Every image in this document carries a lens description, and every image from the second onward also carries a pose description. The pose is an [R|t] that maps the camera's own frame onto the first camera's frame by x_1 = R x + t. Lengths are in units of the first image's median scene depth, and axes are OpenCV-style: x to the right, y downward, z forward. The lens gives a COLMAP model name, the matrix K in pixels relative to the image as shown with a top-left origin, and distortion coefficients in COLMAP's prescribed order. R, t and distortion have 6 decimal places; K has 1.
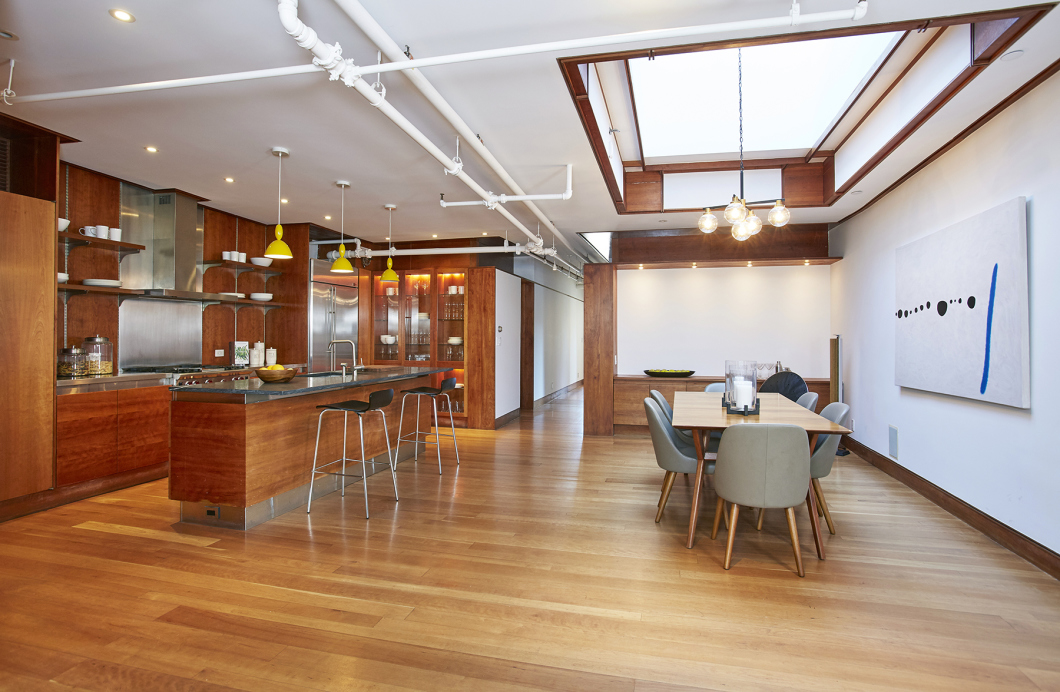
lens RADIAL K [[581.4, 0, 531.2], [0, 581.4, 341.5], [0, 0, 1]] dist [-0.037380, -0.000114]
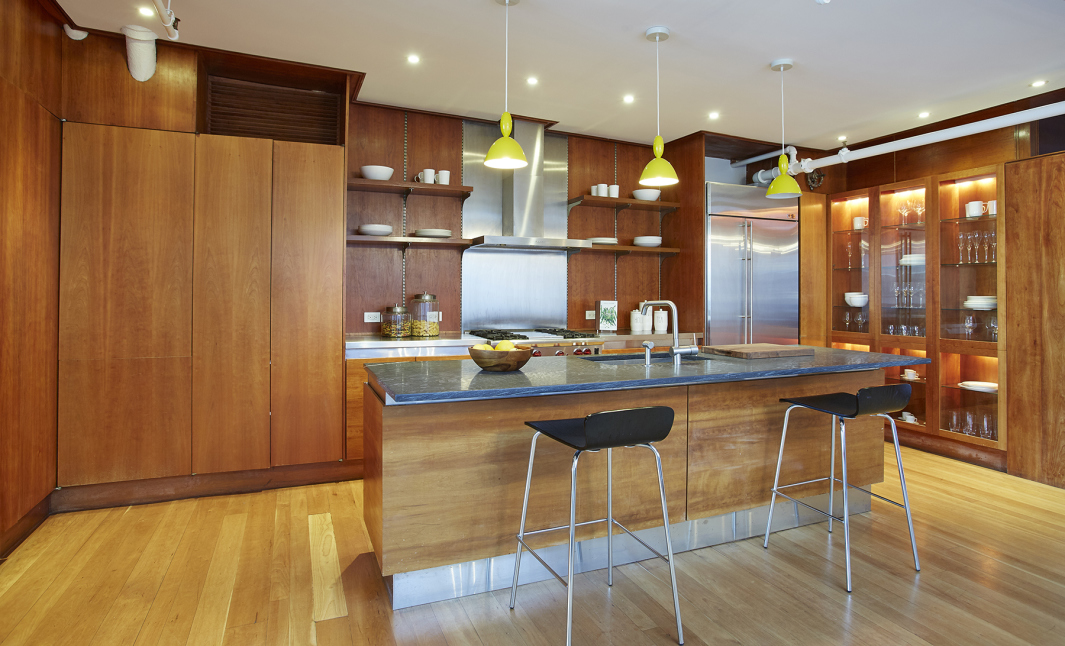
lens RADIAL K [[576.3, 0, 535.5], [0, 576.3, 284.8], [0, 0, 1]] dist [-0.043018, 0.004583]
pose [[0.595602, -0.007824, -0.803242, 0.048748], [-0.009939, 0.999804, -0.017109, -0.006354], [0.803218, 0.018174, 0.595407, 0.430860]]
